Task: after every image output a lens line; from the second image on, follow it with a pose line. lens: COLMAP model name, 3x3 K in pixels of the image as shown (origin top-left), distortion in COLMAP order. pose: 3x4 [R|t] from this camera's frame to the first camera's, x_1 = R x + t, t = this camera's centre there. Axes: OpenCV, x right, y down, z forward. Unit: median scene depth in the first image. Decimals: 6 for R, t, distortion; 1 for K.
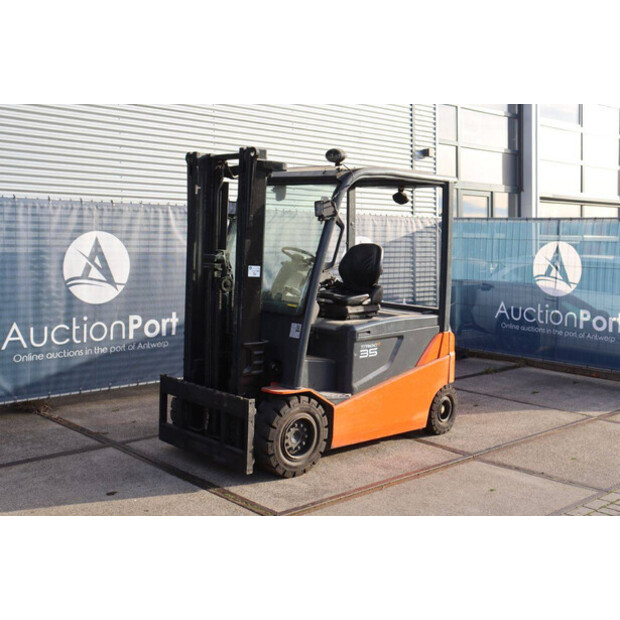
lens RADIAL K [[747.1, 0, 310.0], [0, 747.1, 310.0], [0, 0, 1]] dist [-0.012271, 0.000455]
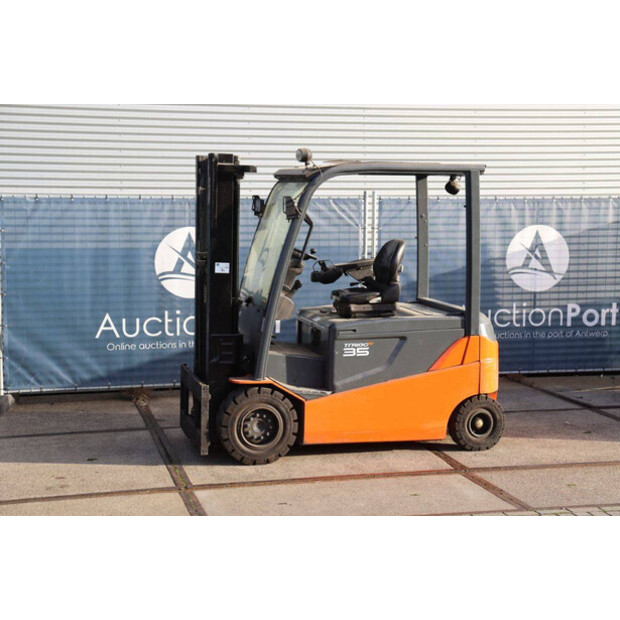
lens RADIAL K [[1134.9, 0, 310.0], [0, 1134.9, 310.0], [0, 0, 1]] dist [0.230444, 0.032501]
pose [[0.876647, 0.026274, -0.480417, 0.706404], [-0.030725, 0.999527, -0.001401, 0.006096], [0.480153, 0.015989, 0.877039, -0.319875]]
